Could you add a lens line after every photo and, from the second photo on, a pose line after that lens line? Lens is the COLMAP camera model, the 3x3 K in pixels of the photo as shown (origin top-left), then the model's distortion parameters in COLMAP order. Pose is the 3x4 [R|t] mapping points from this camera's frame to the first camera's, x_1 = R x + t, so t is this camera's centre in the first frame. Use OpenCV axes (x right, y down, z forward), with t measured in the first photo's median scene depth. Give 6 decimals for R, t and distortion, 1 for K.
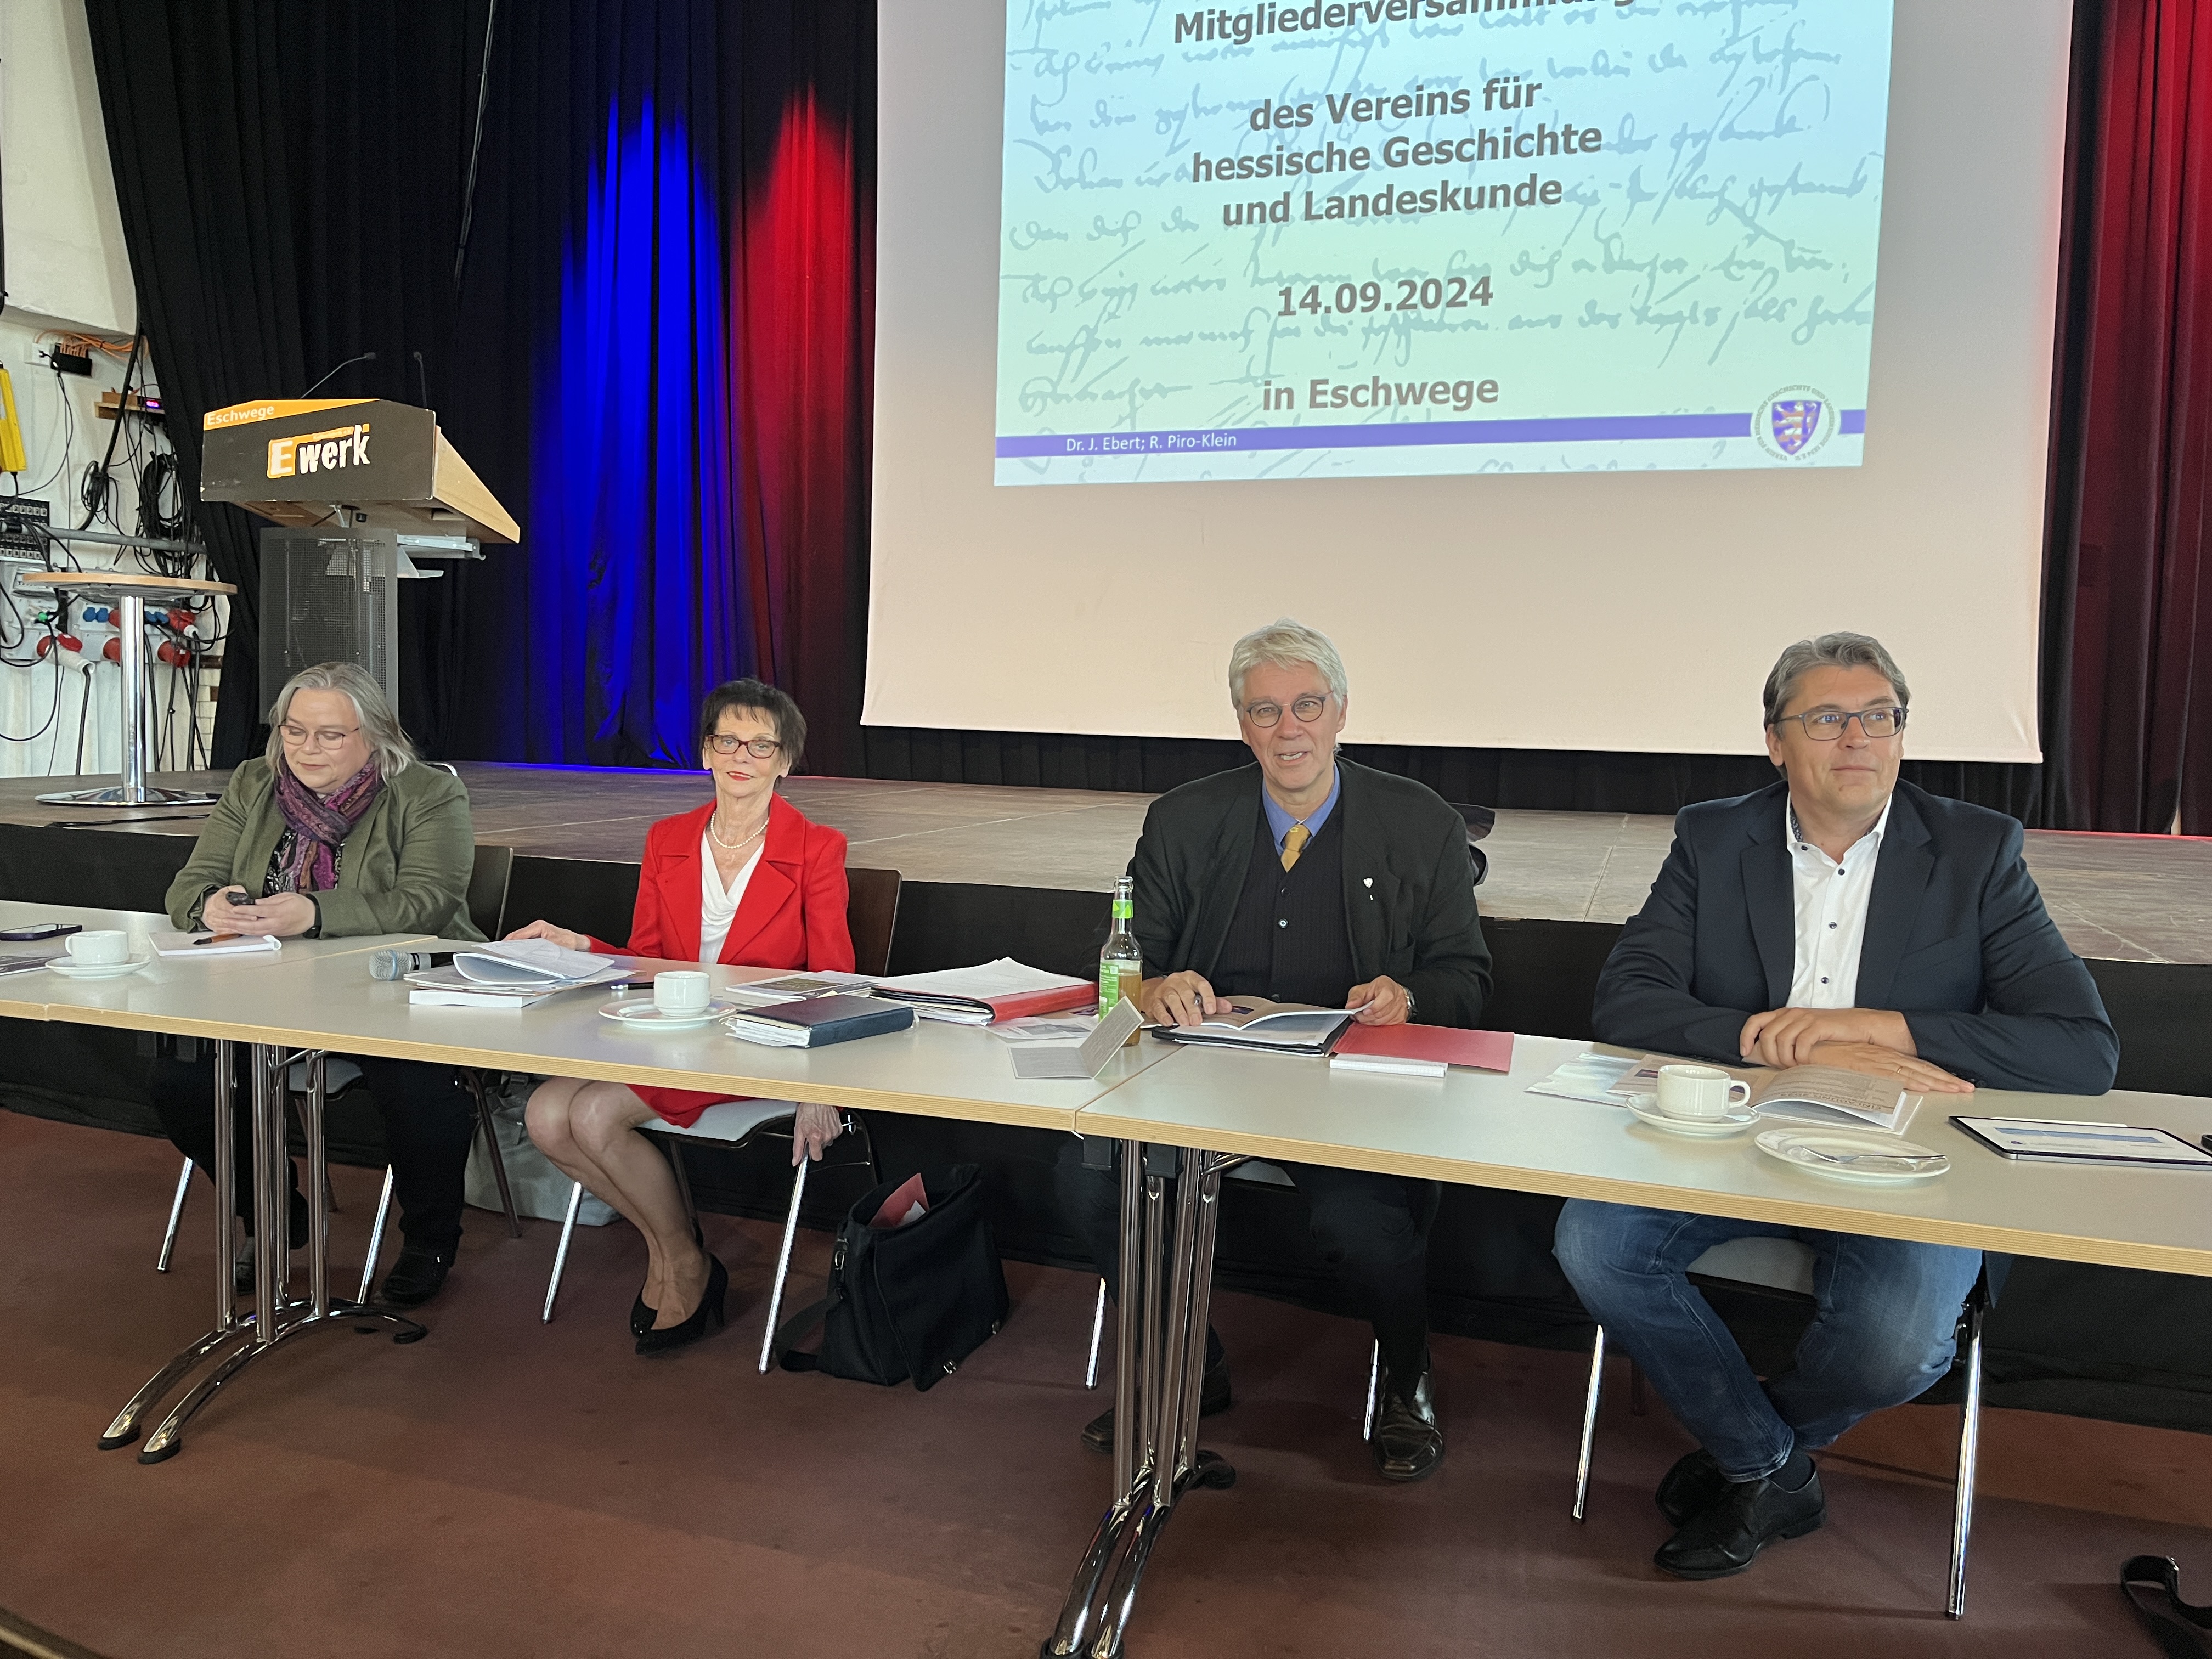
lens RADIAL K [[1664.3, 0, 1106.3], [0, 1664.3, 826.4], [0, 0, 1]] dist [0.062940, -0.066590]
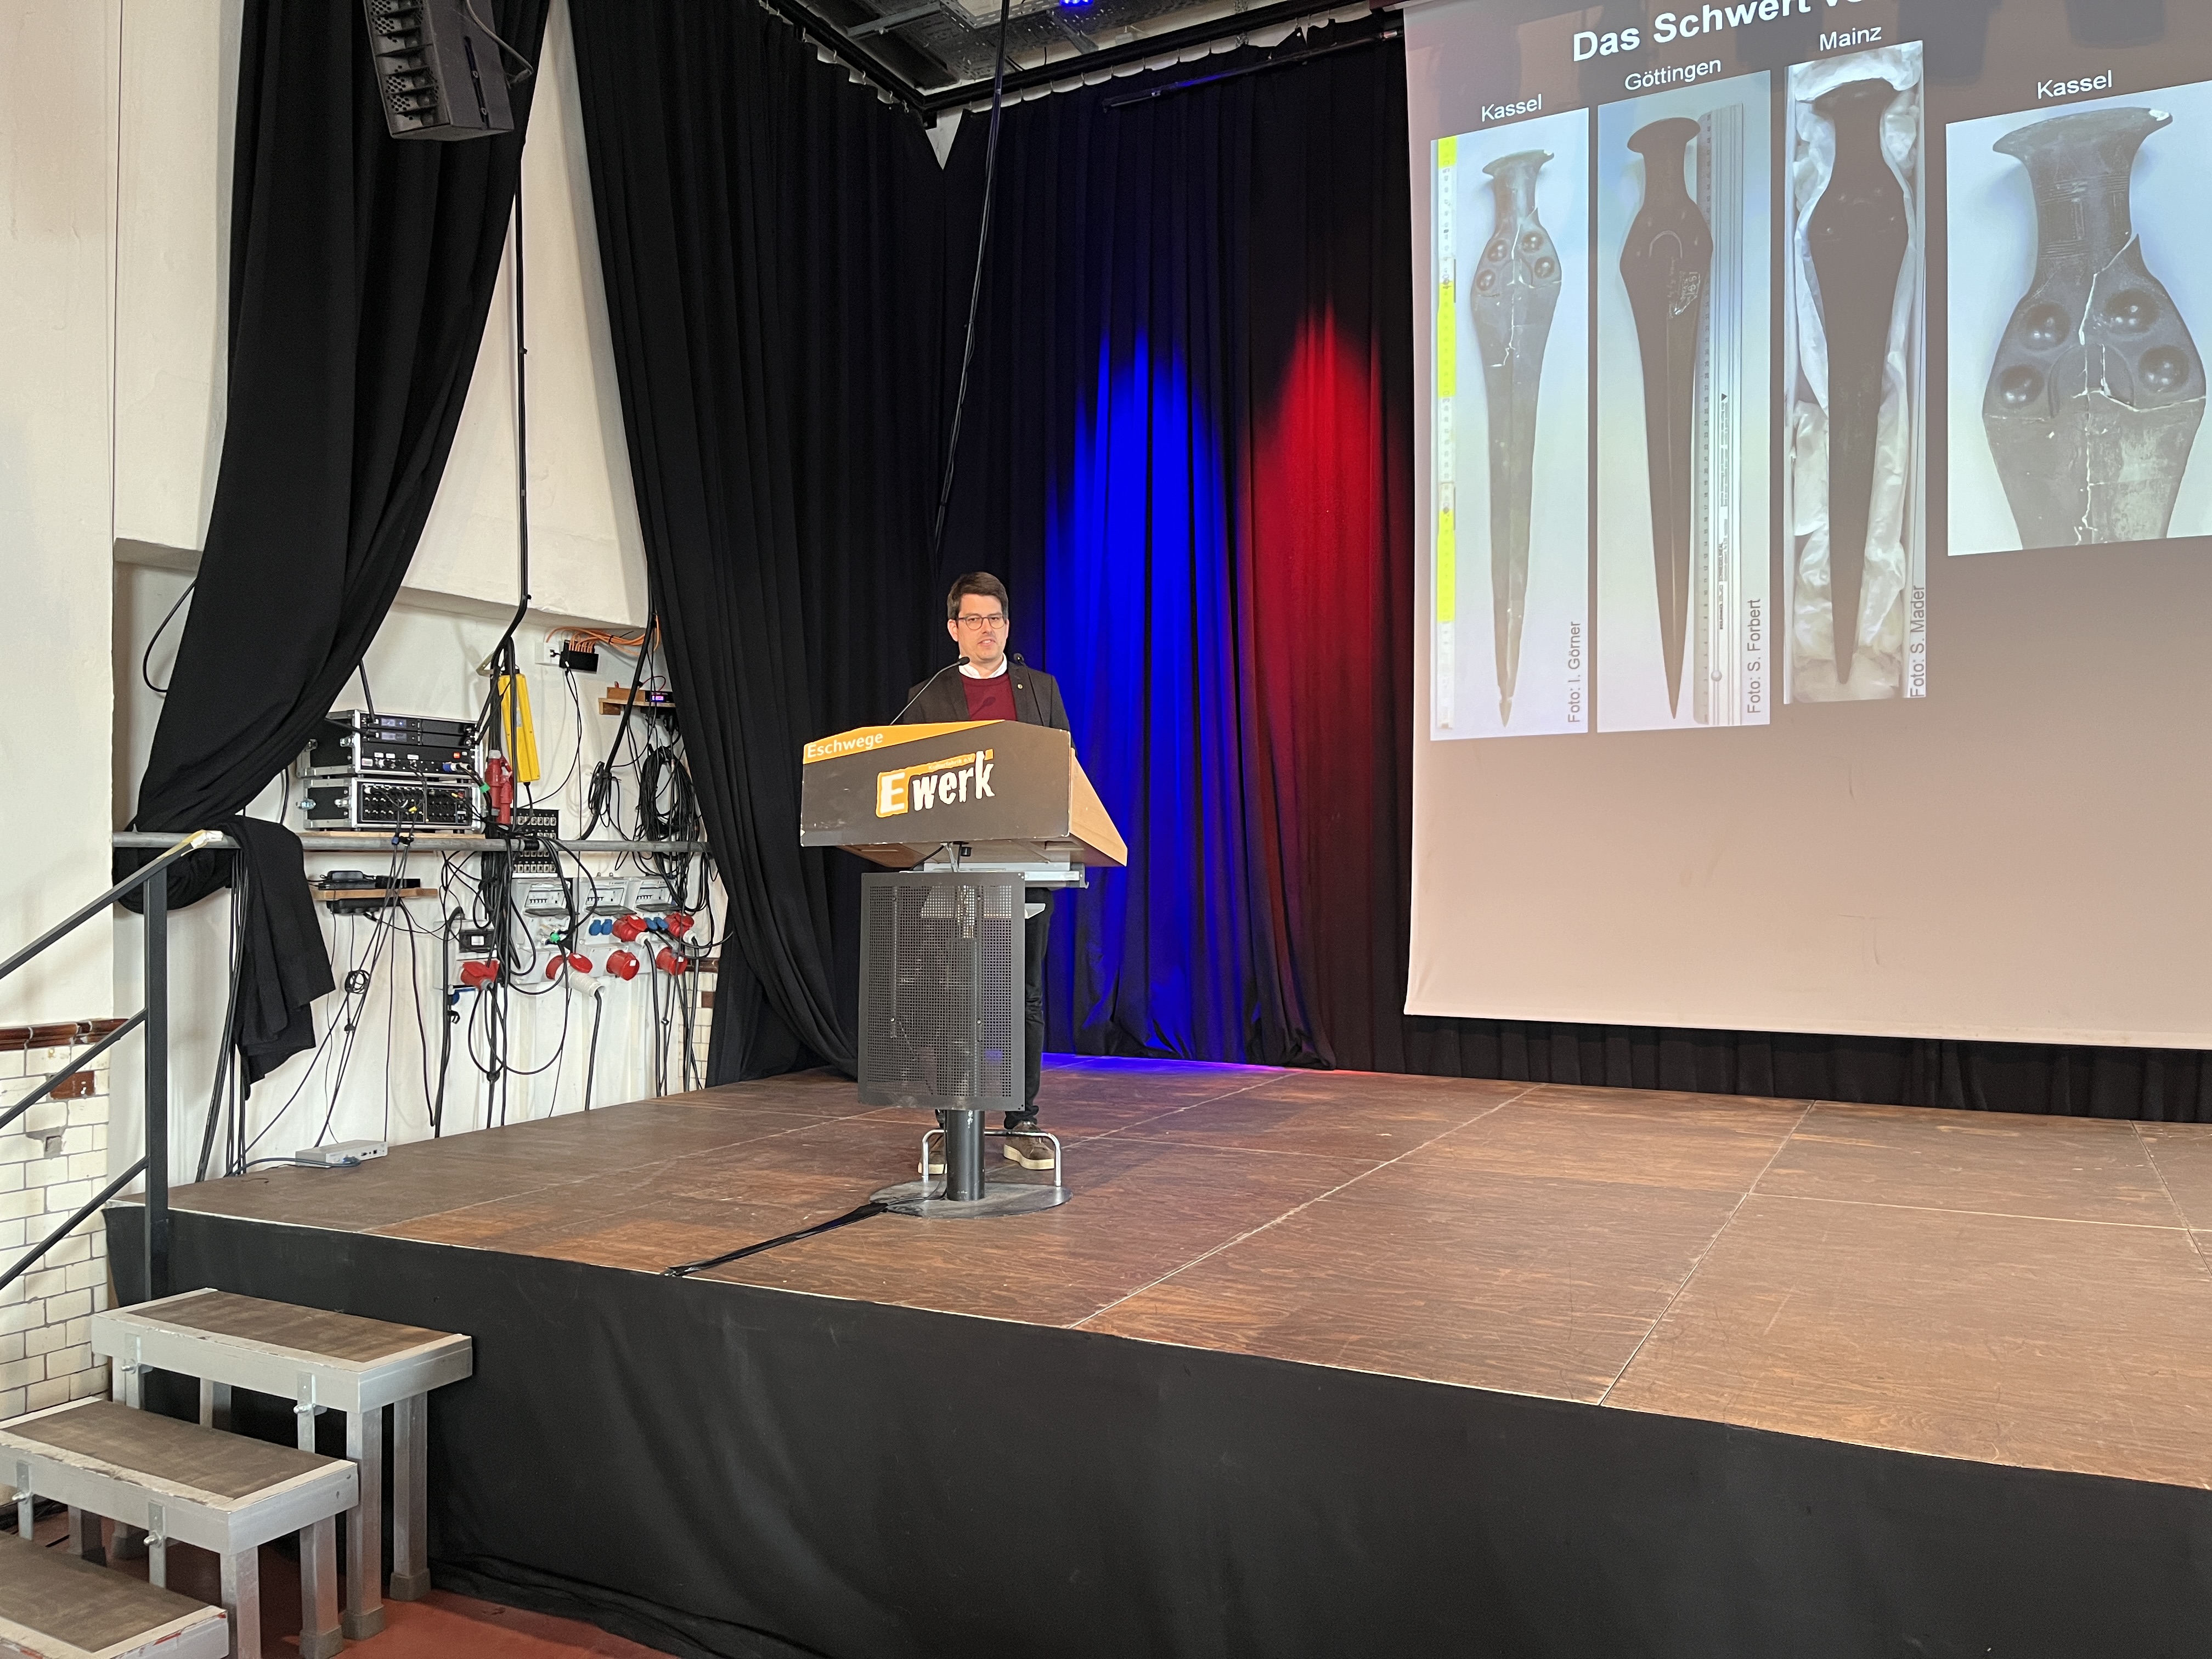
lens RADIAL K [[1664.3, 0, 1111.8], [0, 1664.3, 827.9], [0, 0, 1]] dist [0.062940, -0.066590]
pose [[0.987759, -0.034915, -0.152029, -0.183441], [0.019980, 0.994918, -0.098683, -0.084221], [0.154702, 0.094437, 0.983437, 0.140413]]
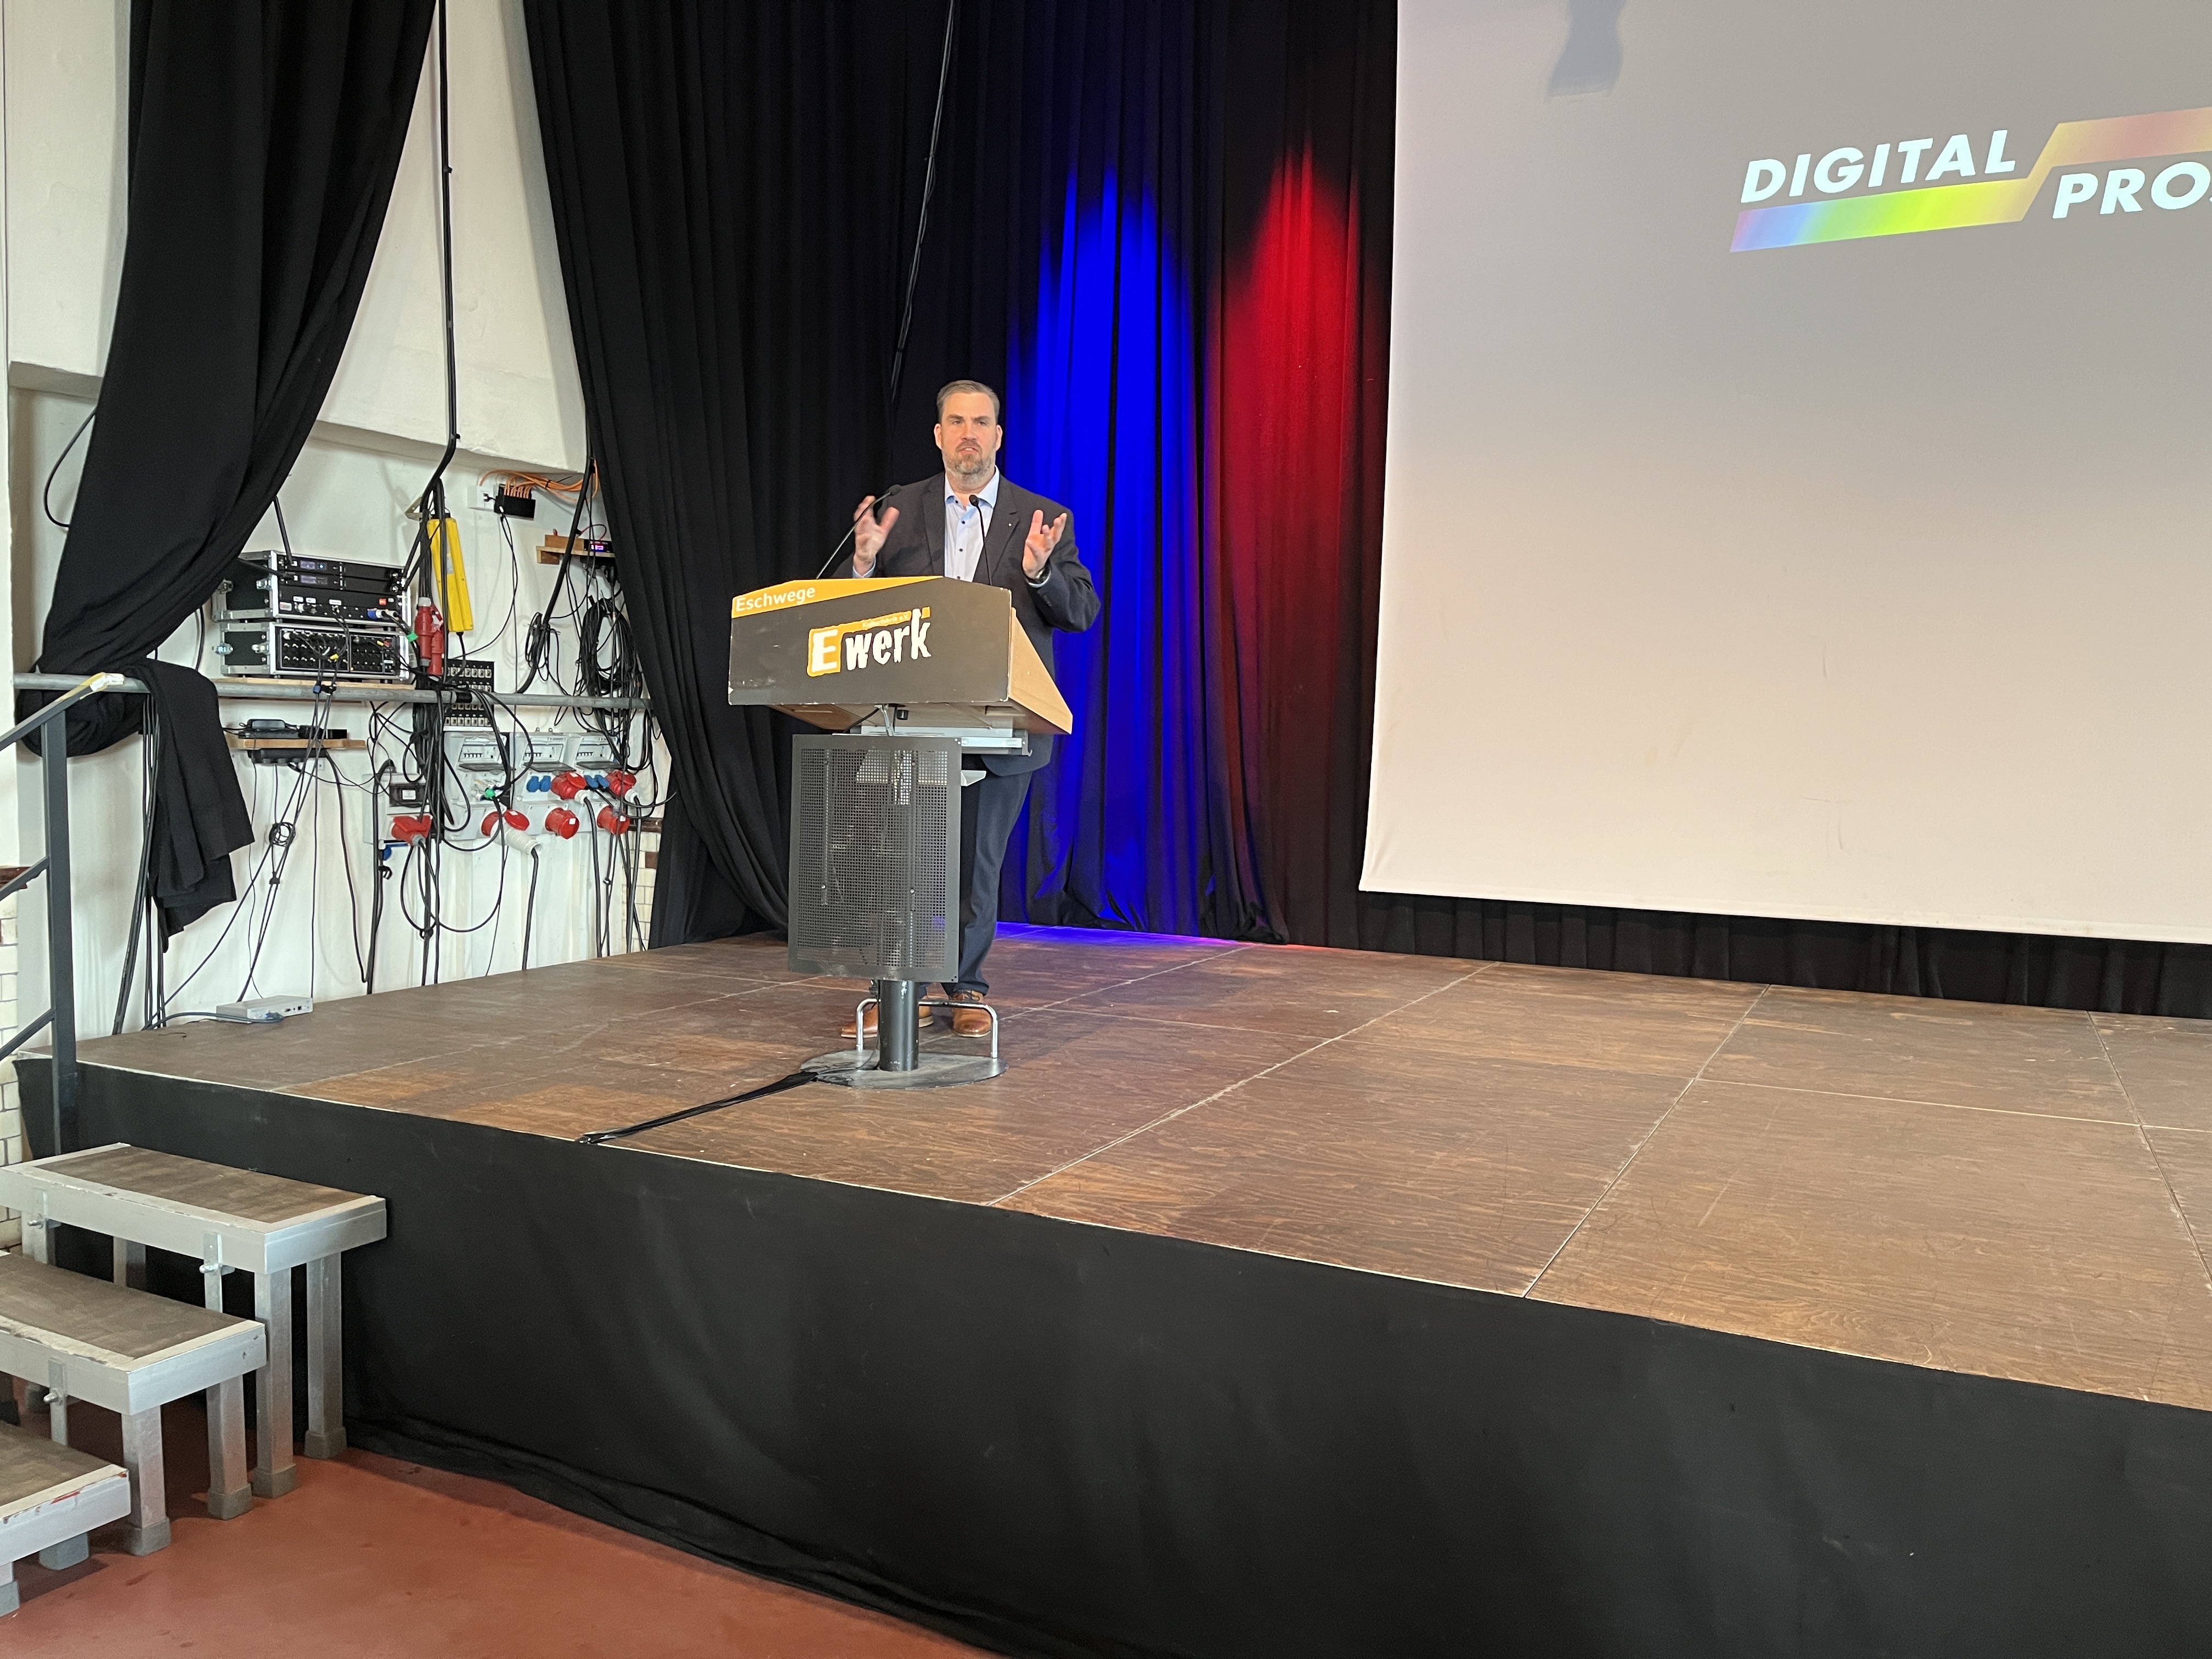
lens RADIAL K [[1664.3, 0, 1098.0], [0, 1664.3, 830.6], [0, 0, 1]] dist [0.062940, -0.066590]
pose [[0.989147, -0.001809, -0.146919, -0.174841], [-0.000857, 0.999836, -0.018079, -0.085382], [0.146928, 0.018008, 0.988983, 0.164352]]
